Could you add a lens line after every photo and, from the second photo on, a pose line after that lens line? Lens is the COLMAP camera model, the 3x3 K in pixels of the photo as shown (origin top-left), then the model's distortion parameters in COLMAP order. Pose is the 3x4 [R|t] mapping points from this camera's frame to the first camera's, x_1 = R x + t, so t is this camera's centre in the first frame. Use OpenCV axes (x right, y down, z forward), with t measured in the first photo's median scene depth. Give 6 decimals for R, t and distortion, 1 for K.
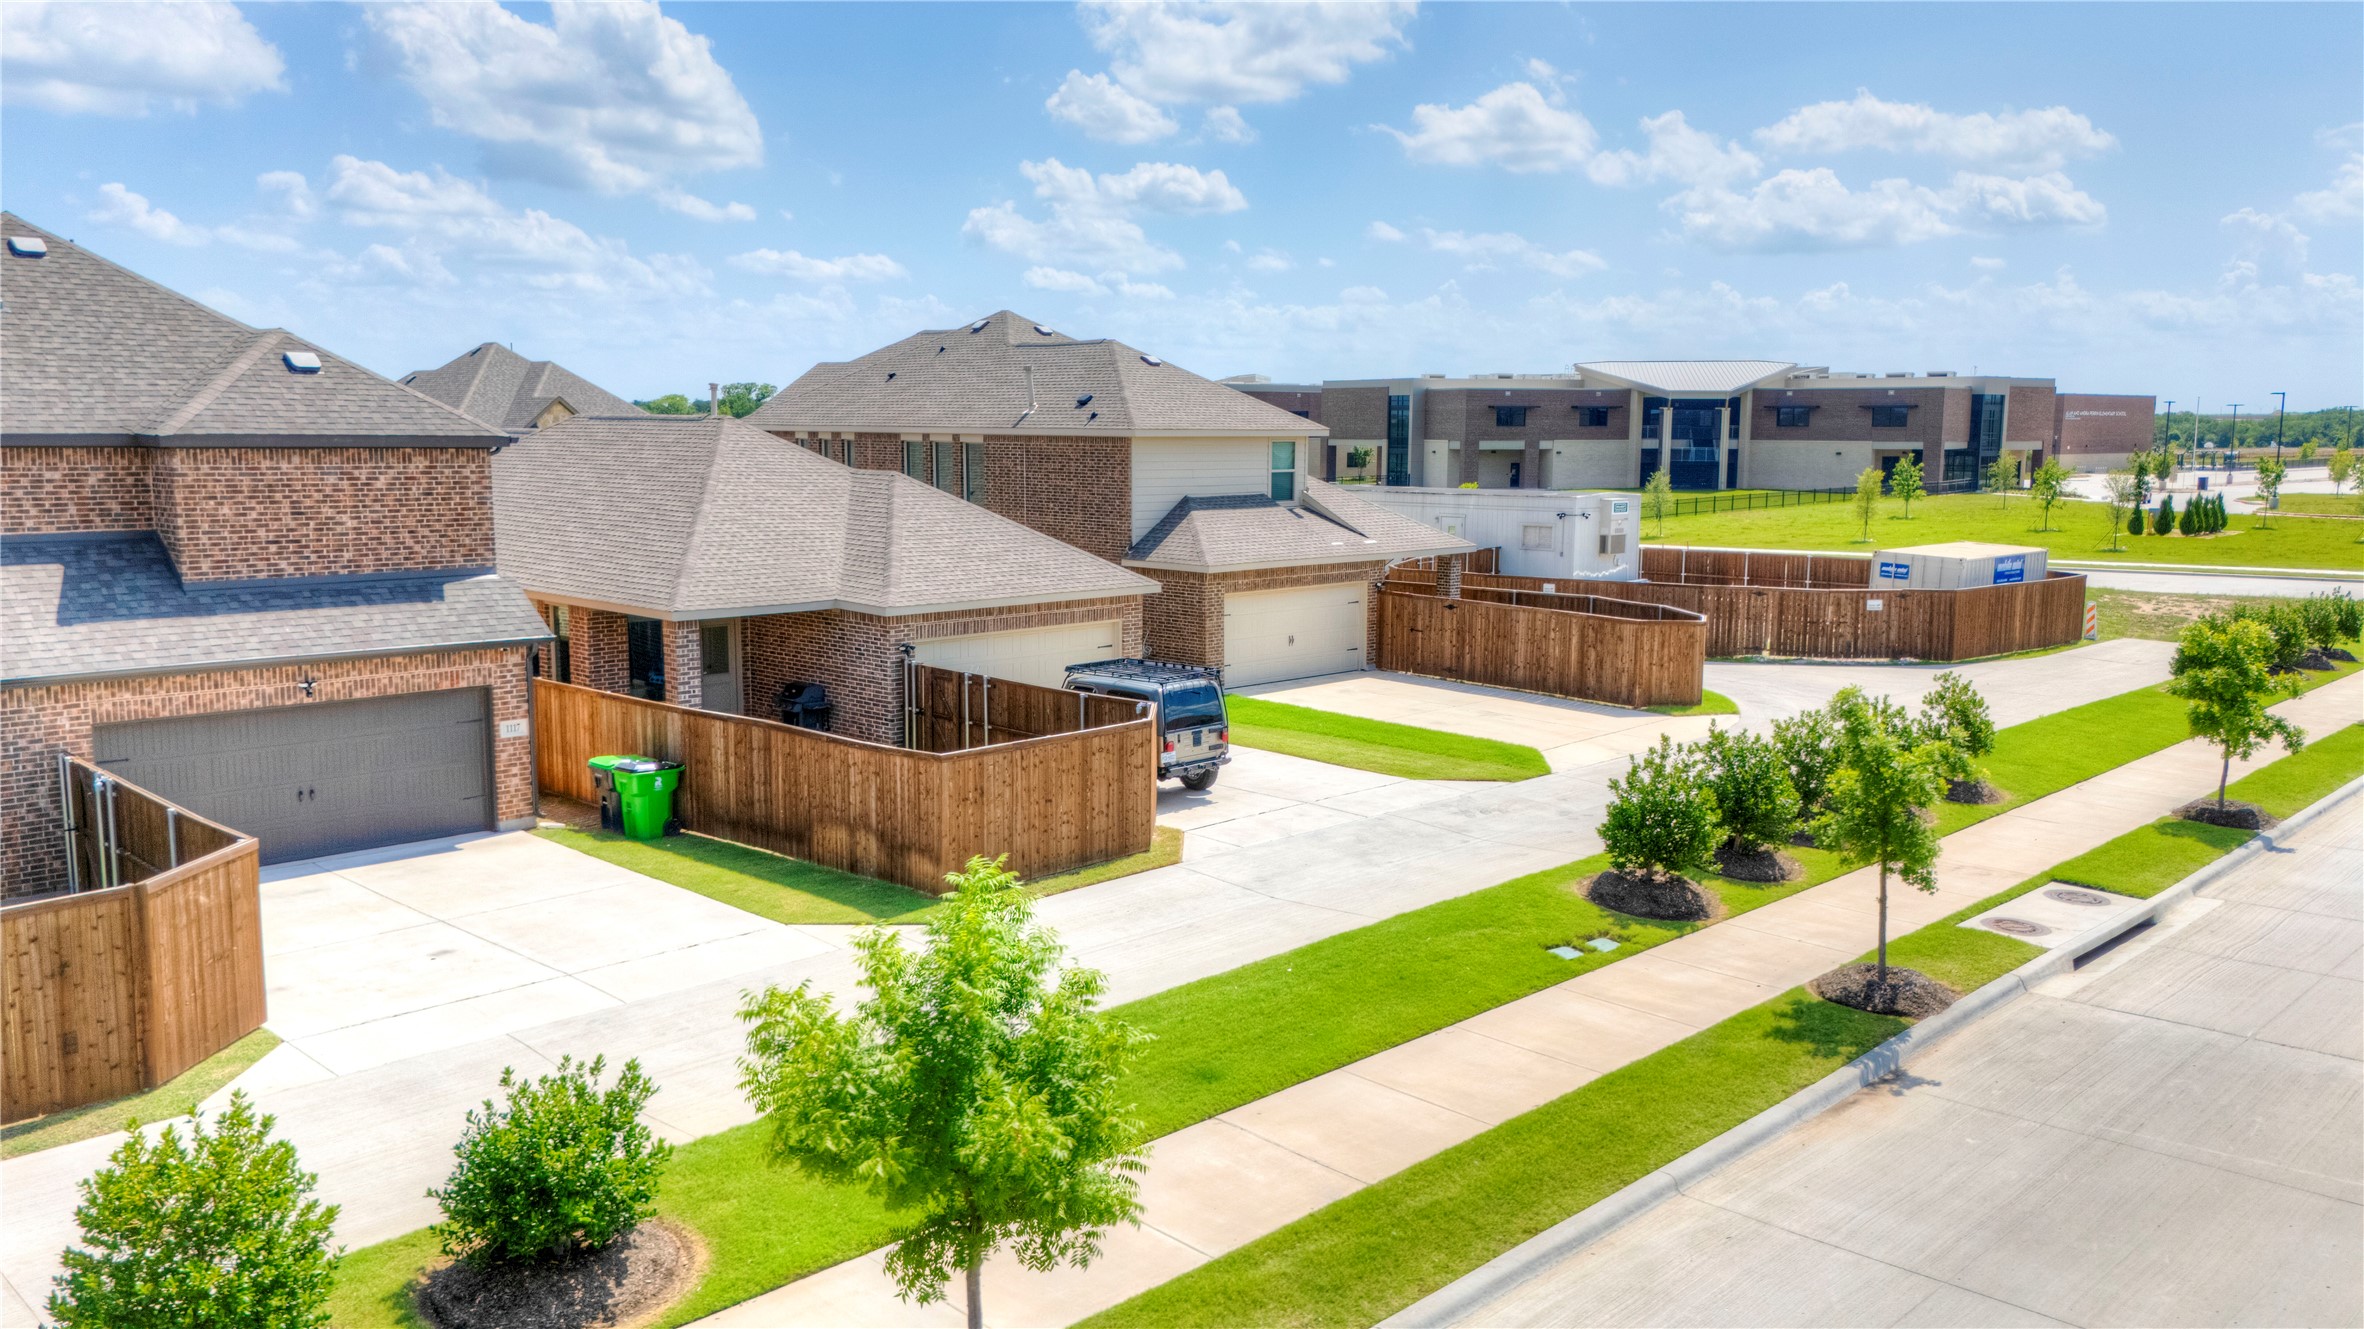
lens RADIAL K [[1748.3, 0, 1205.4], [0, 1748.3, 657.4], [0, 0, 1]] dist [0.060357, -0.047651]
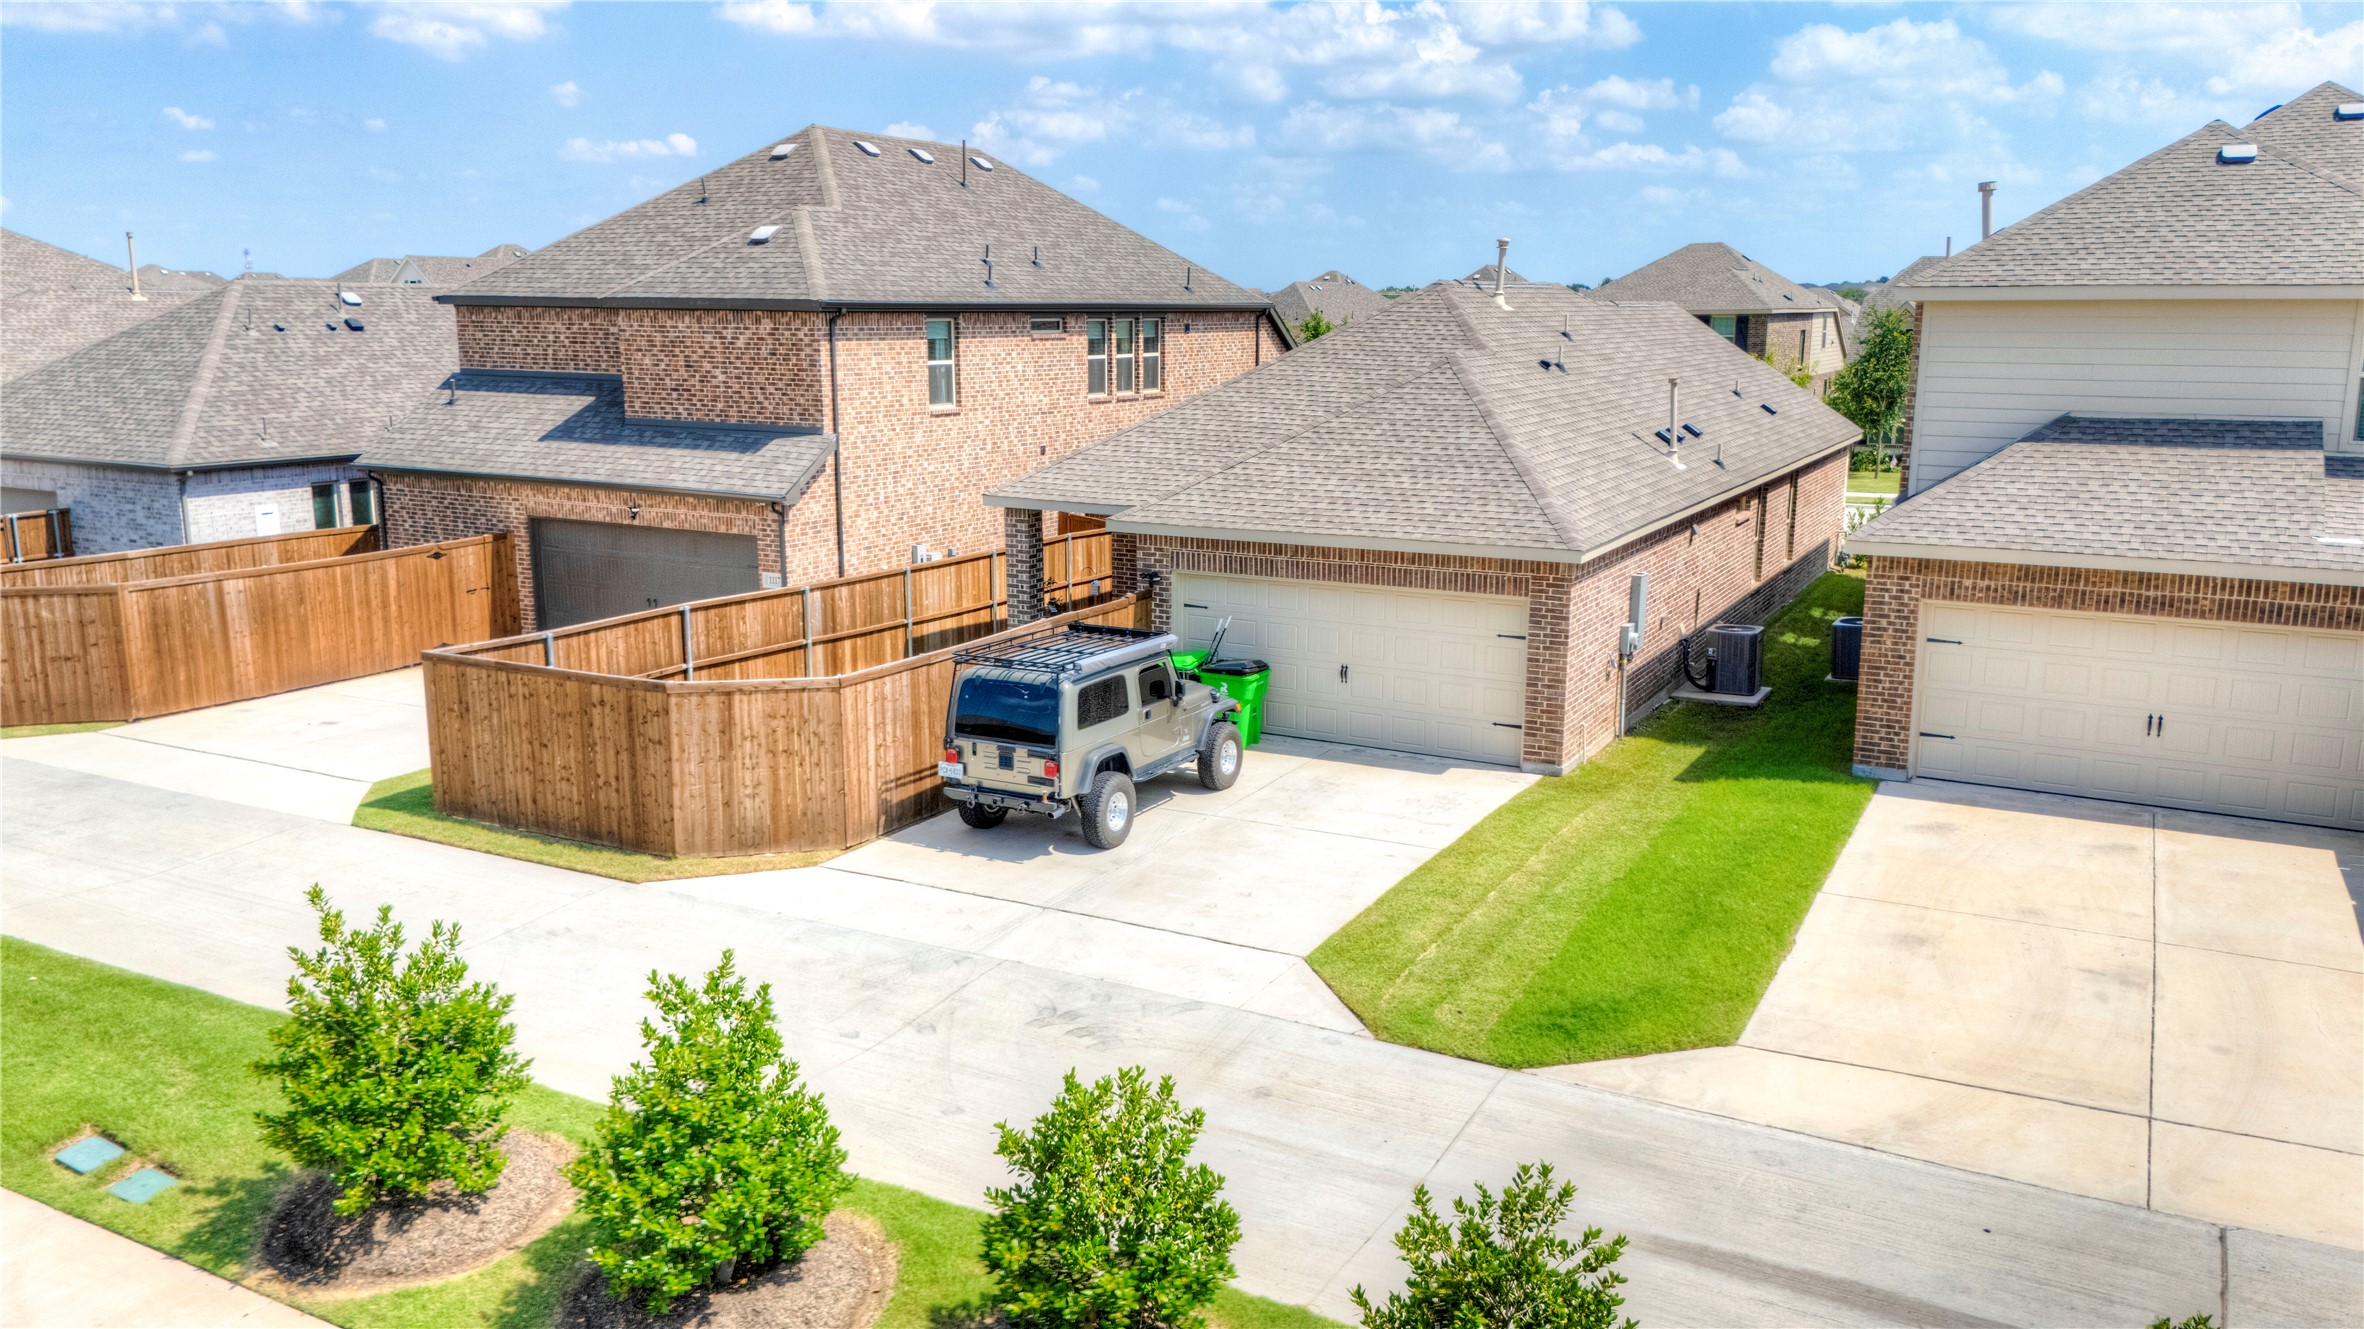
lens RADIAL K [[1748.3, 0, 1205.4], [0, 1748.3, 657.4], [0, 0, 1]] dist [0.060357, -0.047651]
pose [[0.284426, 0.185485, -0.940583, 0.707892], [-0.128711, 0.979611, 0.154260, -0.114991], [0.950019, 0.077188, 0.302501, 0.977184]]
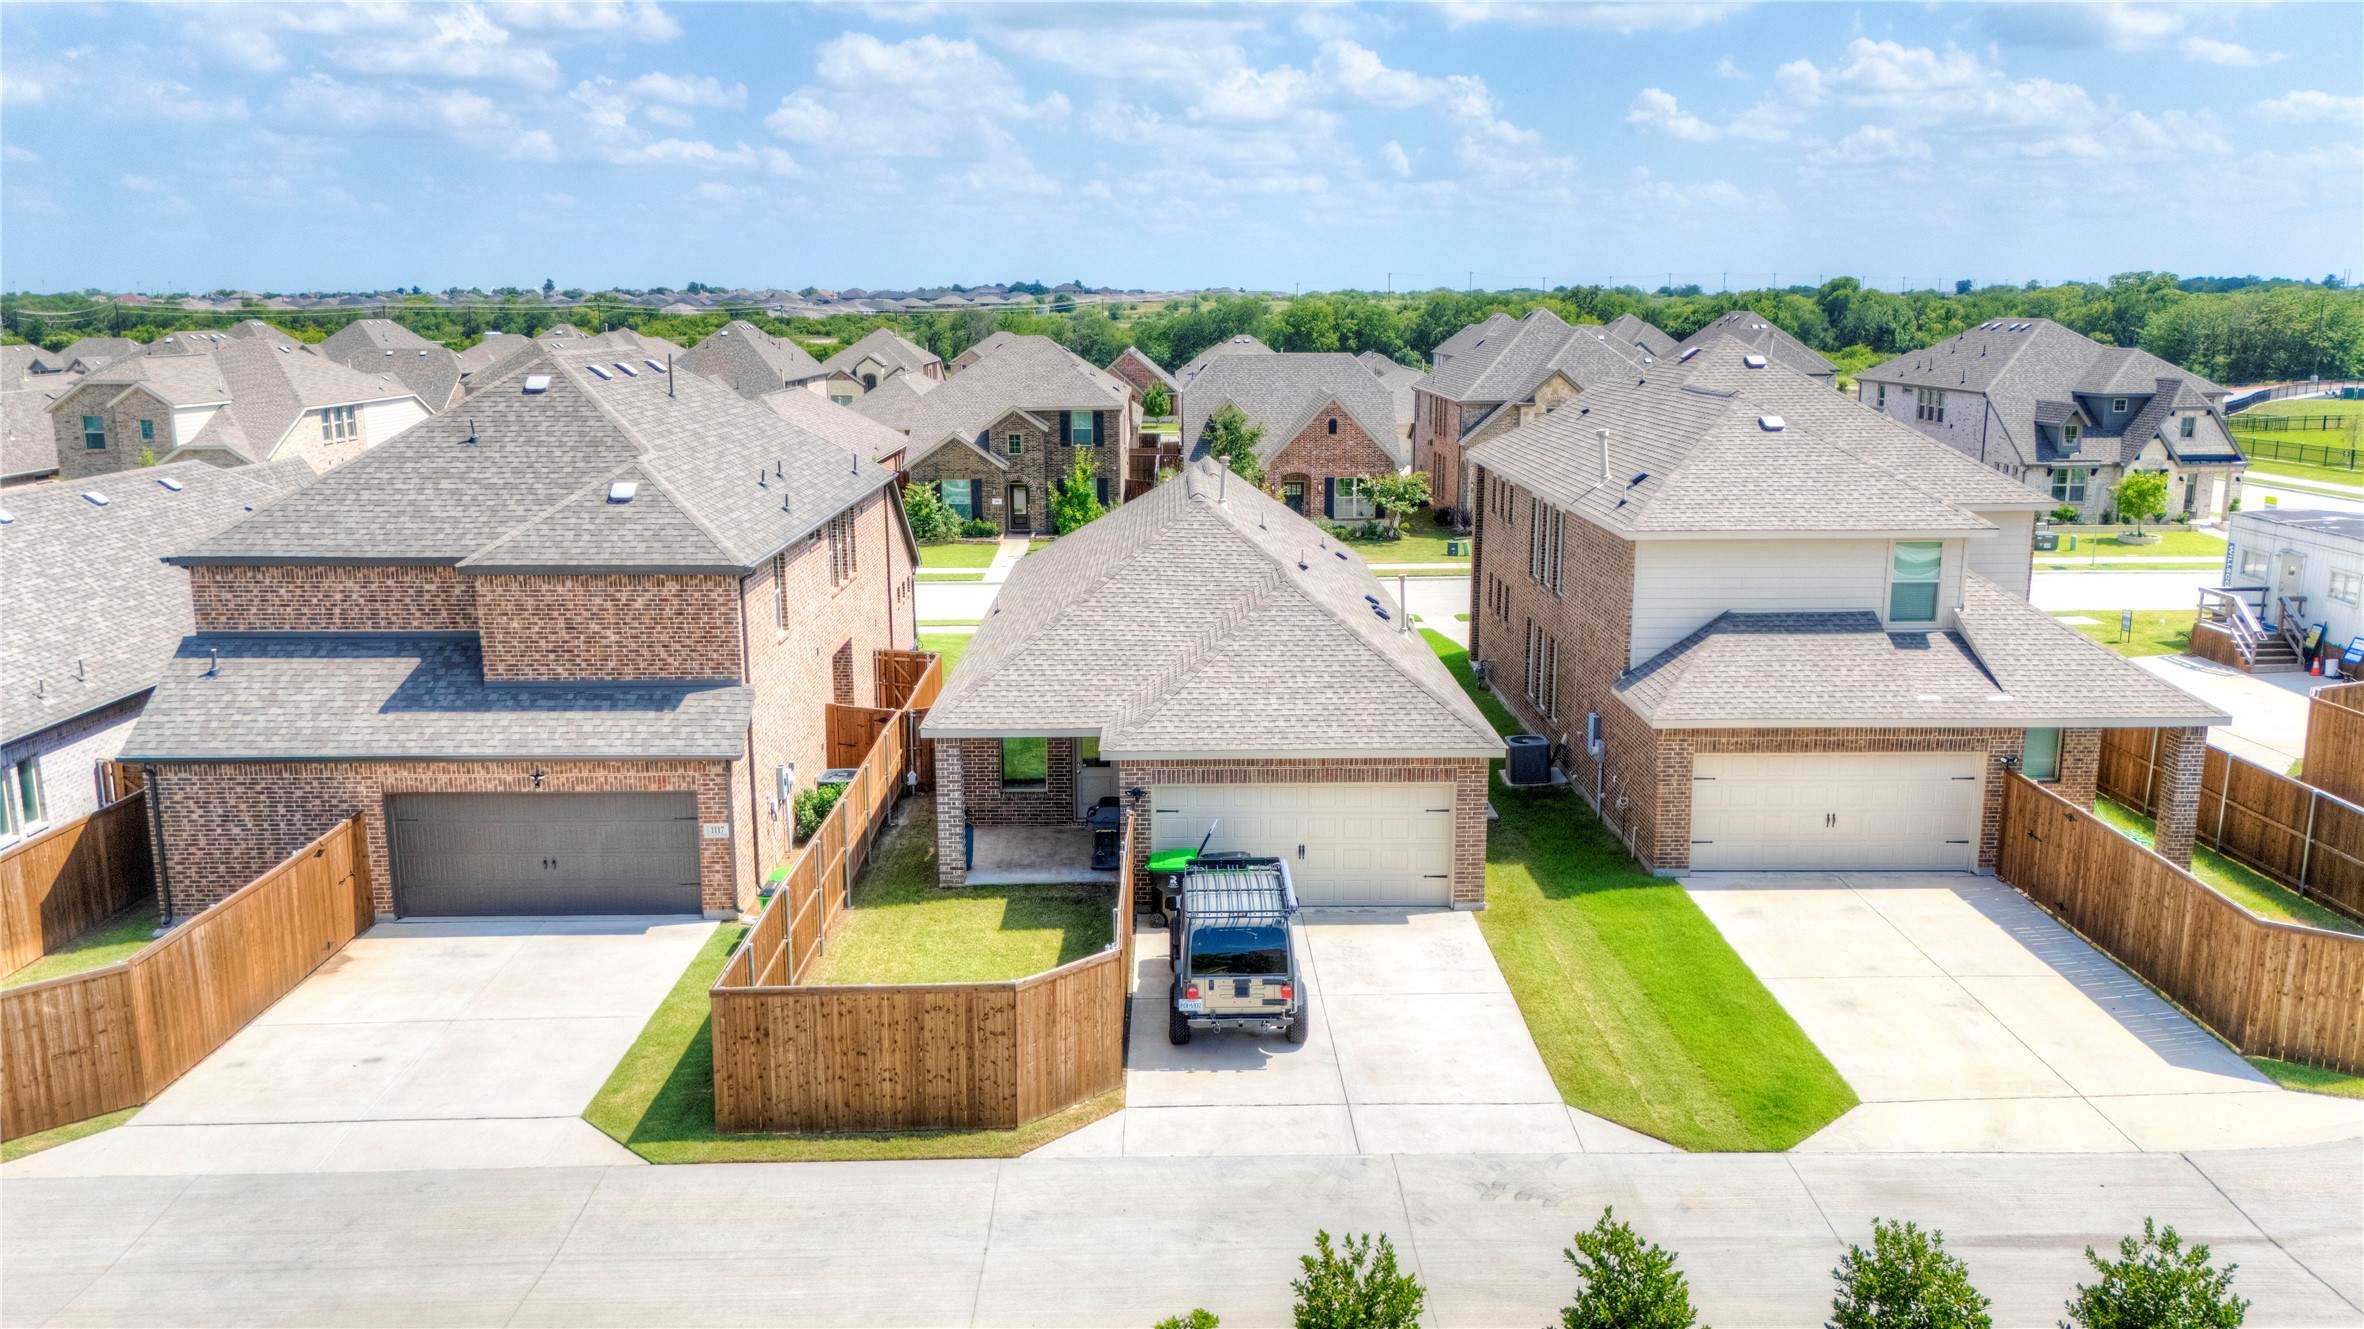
lens RADIAL K [[1748.3, 0, 1205.4], [0, 1748.3, 657.4], [0, 0, 1]] dist [0.060357, -0.047651]
pose [[0.715856, 0.133295, -0.685407, 0.598995], [-0.086890, 0.990985, 0.101973, -0.217222], [0.692821, -0.013443, 0.720984, 0.437957]]
